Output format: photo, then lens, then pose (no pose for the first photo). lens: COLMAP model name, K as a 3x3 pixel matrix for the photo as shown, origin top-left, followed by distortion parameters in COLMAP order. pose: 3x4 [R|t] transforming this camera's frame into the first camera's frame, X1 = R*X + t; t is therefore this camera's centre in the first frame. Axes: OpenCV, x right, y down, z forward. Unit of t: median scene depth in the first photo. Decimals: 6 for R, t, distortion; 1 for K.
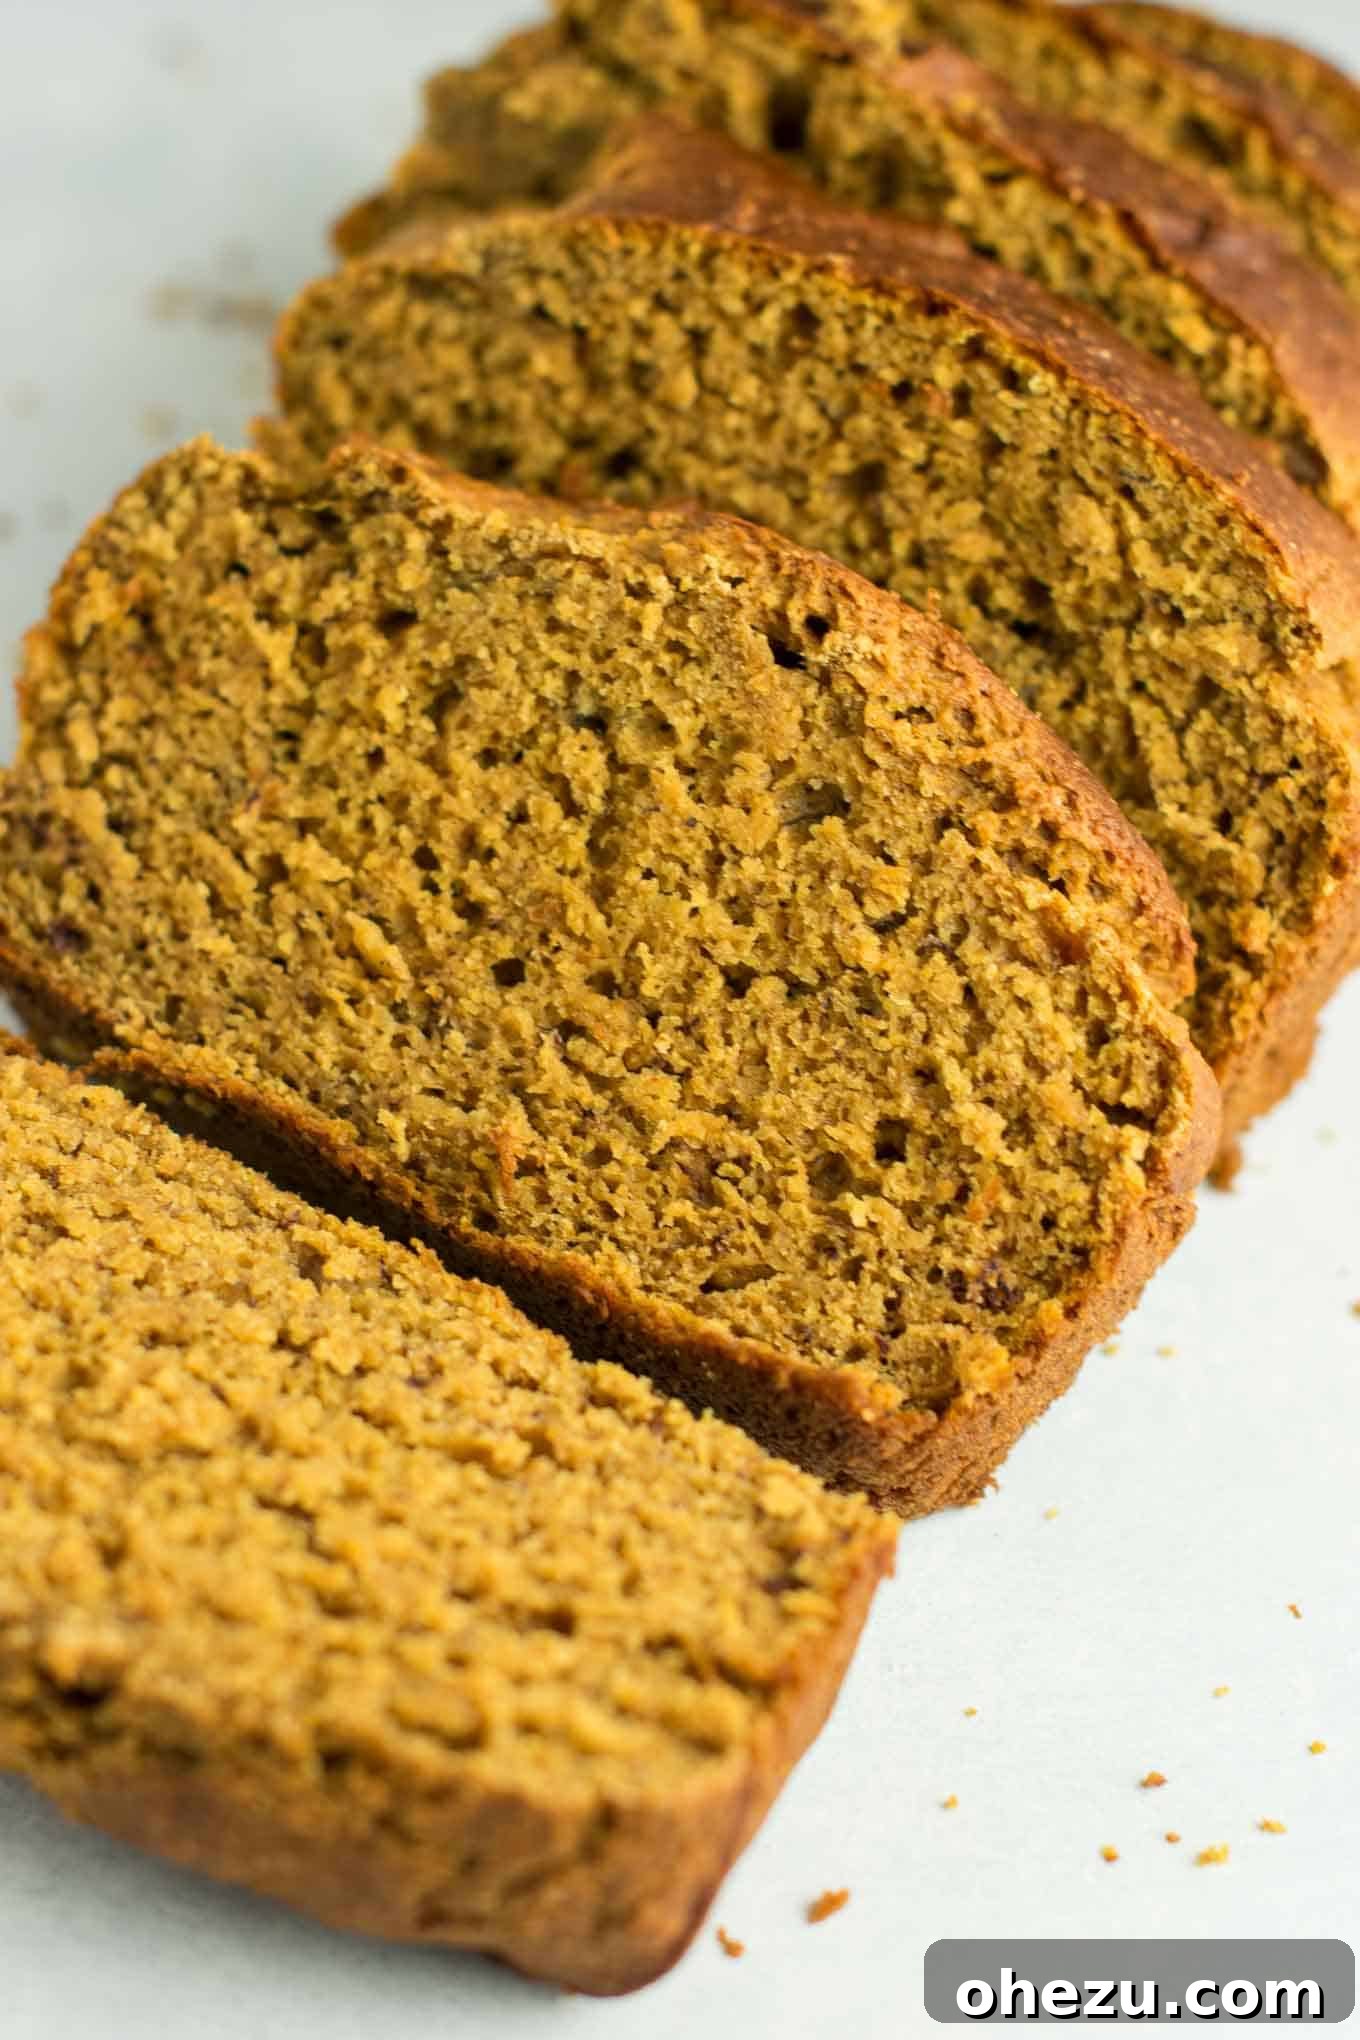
lens RADIAL K [[4856.4, 0, 666.3], [0, 4856.4, 1019.9], [0, 0, 1]] dist [-0.216216, 0.000000]
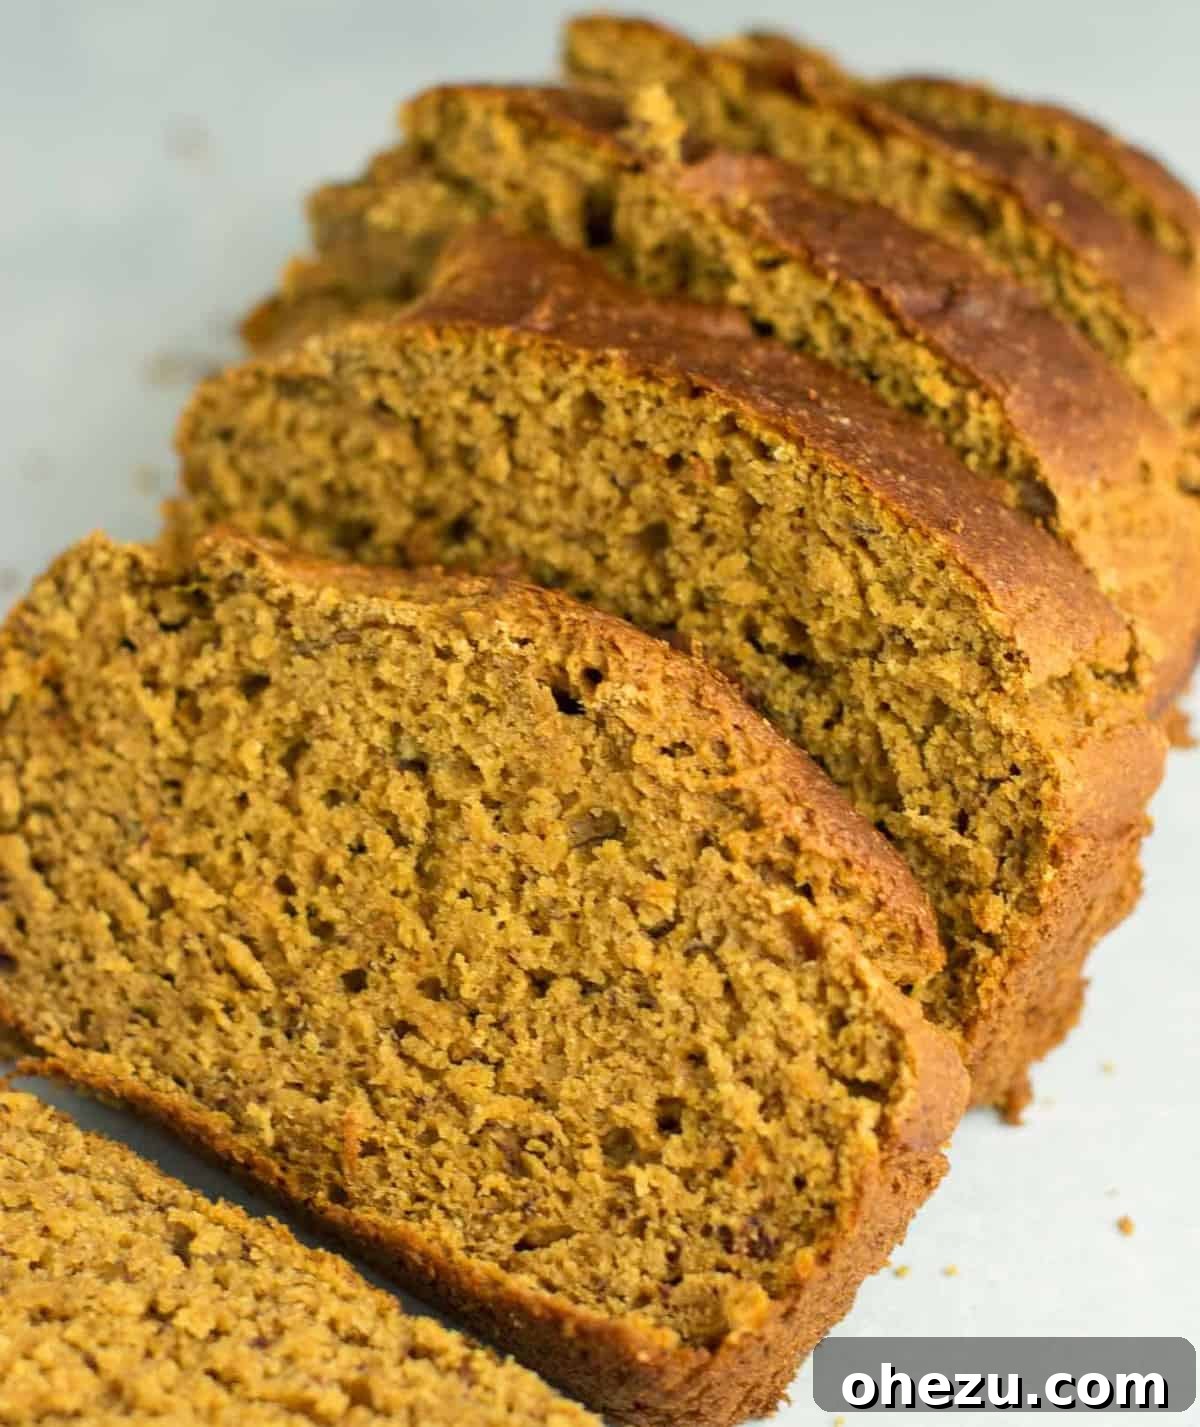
lens RADIAL K [[4274.9, 0, 604.1], [0, 4274.9, 715.9], [0, 0, 1]] dist [-0.197048, 0.000000]
pose [[0.993242, -0.051551, -0.103989, 0.139212], [0.049876, 0.998581, -0.018648, -0.051744], [0.104803, 0.013336, 0.994404, -0.027116]]
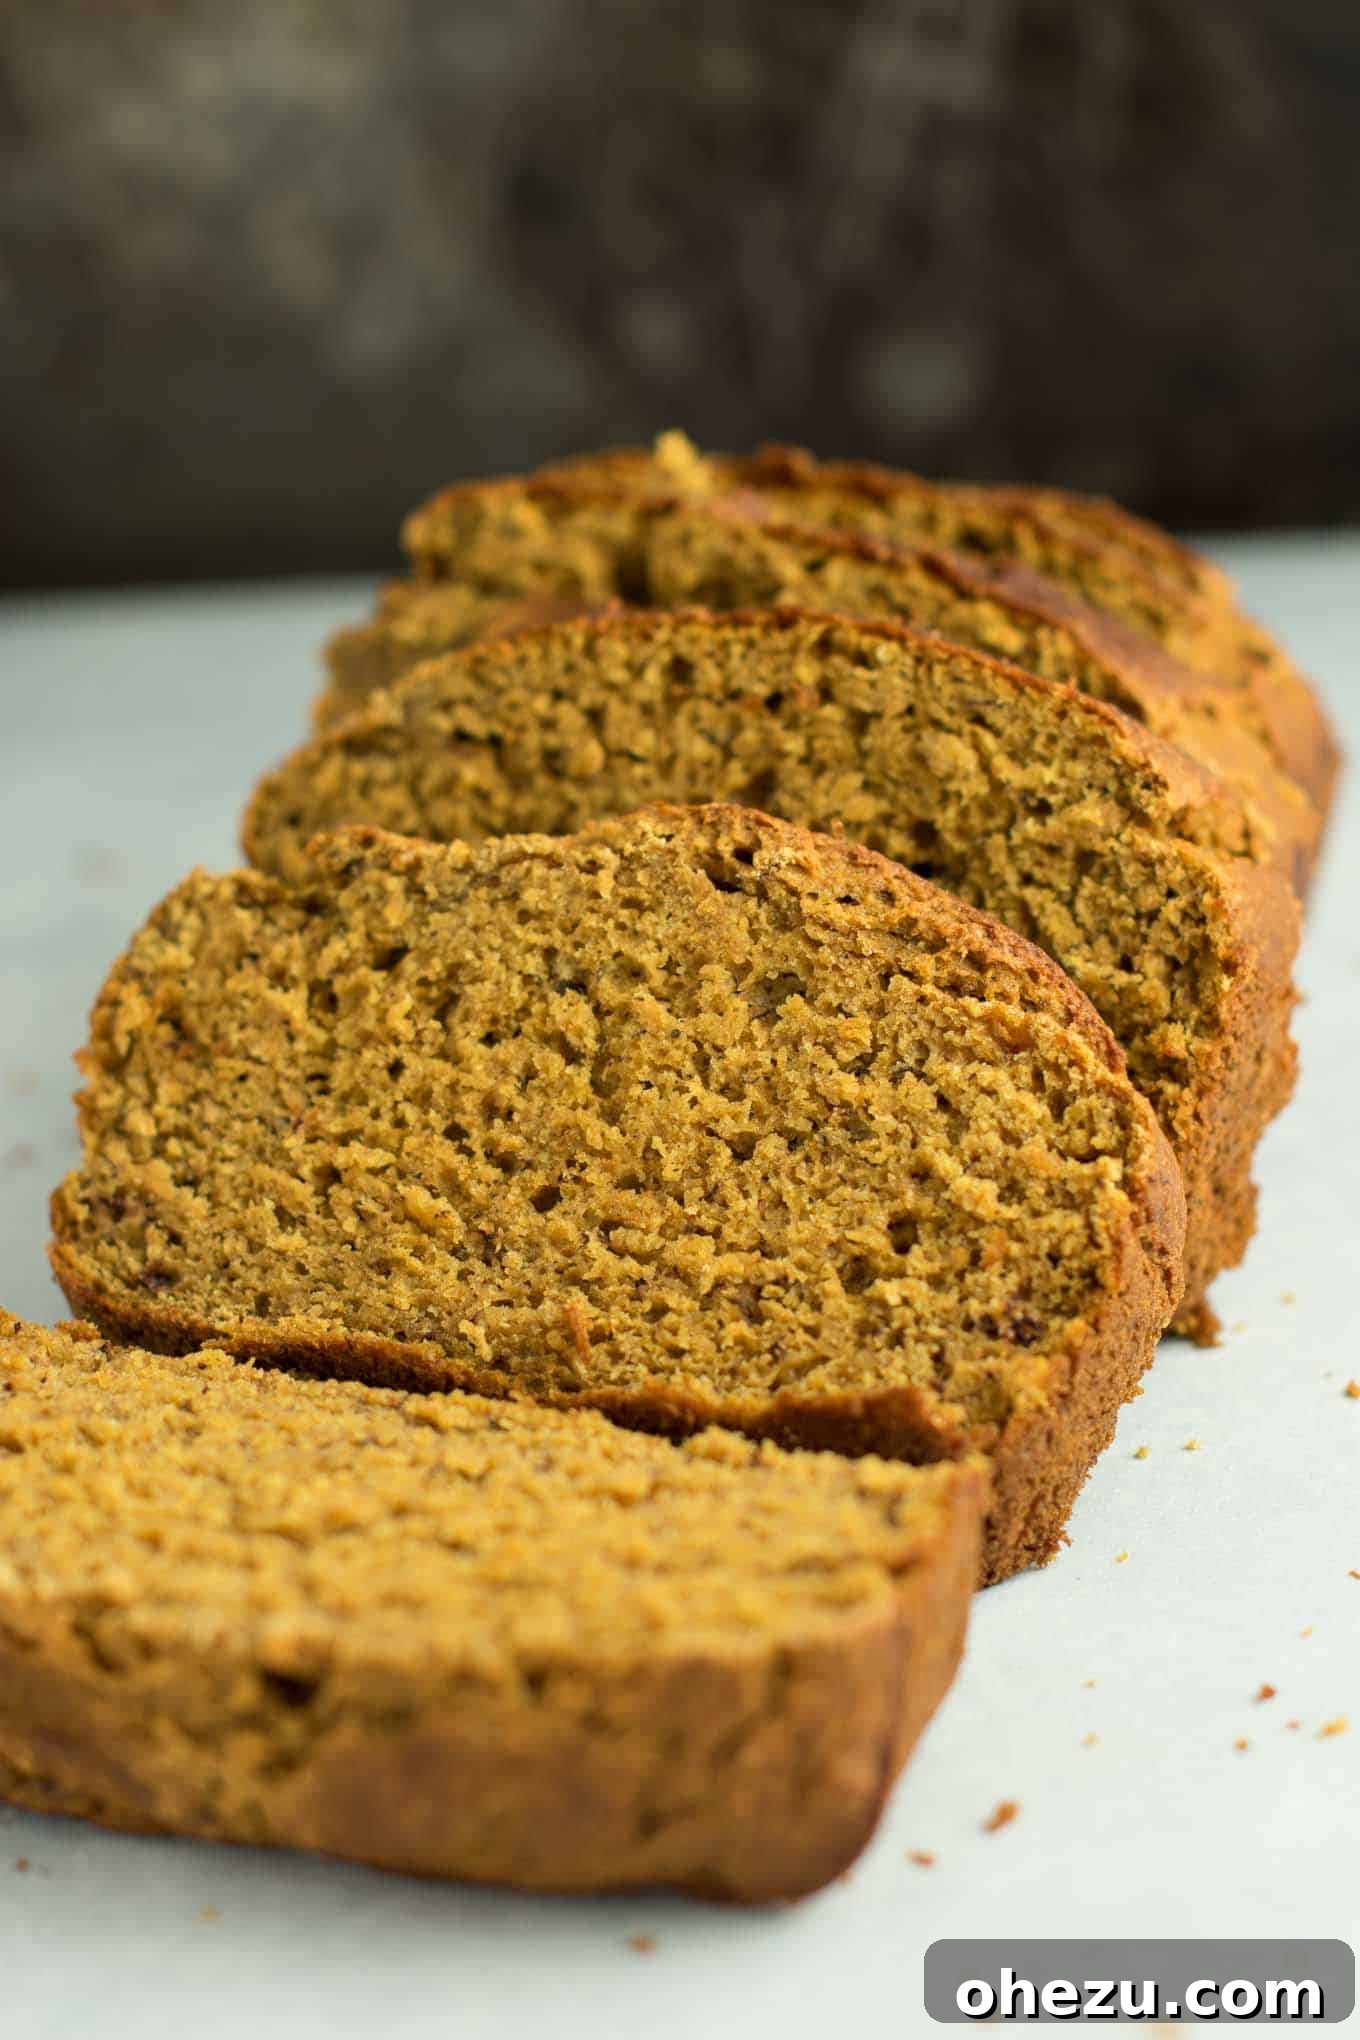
lens RADIAL K [[4856.4, 0, 683.9], [0, 4856.4, 1018.0], [0, 0, 1]] dist [-0.216216, 0.000000]
pose [[0.977703, -0.199703, 0.064929, -0.066507], [0.209870, 0.918689, -0.334611, 0.340032], [0.007173, 0.340777, 0.940117, -0.087450]]
